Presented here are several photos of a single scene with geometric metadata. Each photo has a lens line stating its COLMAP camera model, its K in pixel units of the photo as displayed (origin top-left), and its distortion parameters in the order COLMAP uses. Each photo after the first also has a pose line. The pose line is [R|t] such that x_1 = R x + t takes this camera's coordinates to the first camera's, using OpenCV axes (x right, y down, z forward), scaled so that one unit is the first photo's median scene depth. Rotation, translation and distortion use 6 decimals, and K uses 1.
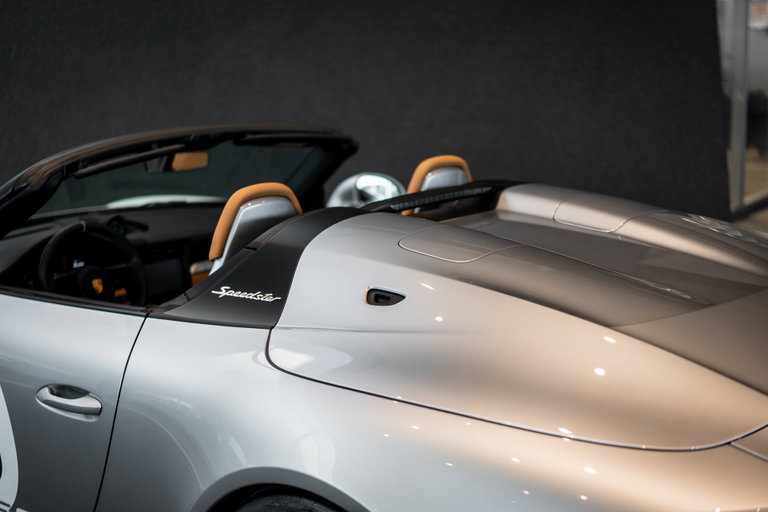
lens RADIAL K [[1230.3, 0, 384.0], [0, 1230.3, 256.0], [0, 0, 1]] dist [-0.006854, -0.064000]
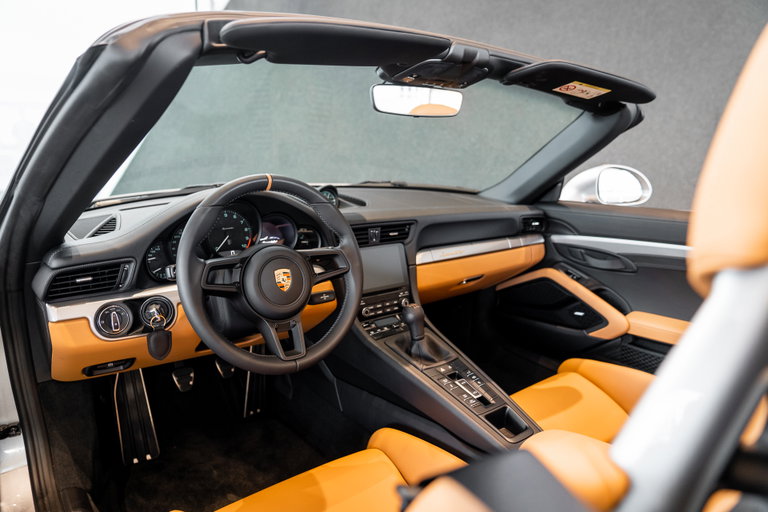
lens RADIAL K [[515.7, 0, 384.0], [0, 515.7, 256.0], [0, 0, 1]] dist [0.000880, -0.000423]
pose [[0.988090, 0.075407, -0.134136, -0.133267], [-0.072810, 0.997053, 0.024168, 0.002766], [0.135563, -0.014114, 0.990668, 0.669702]]
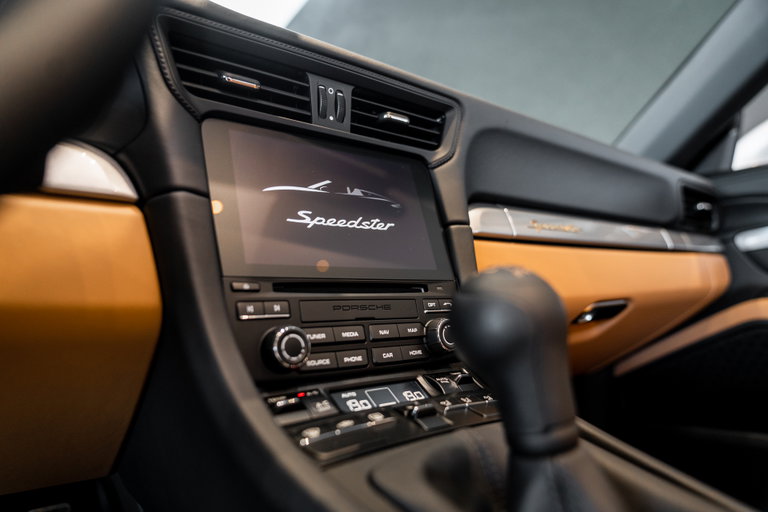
lens RADIAL K [[515.7, 0, 384.0], [0, 515.7, 256.0], [0, 0, 1]] dist [0.000880, -0.000423]
pose [[0.990015, 0.005098, -0.140870, -0.158565], [-0.043339, 0.961949, -0.269771, 0.048787], [0.134134, 0.273182, 0.952565, 0.891863]]
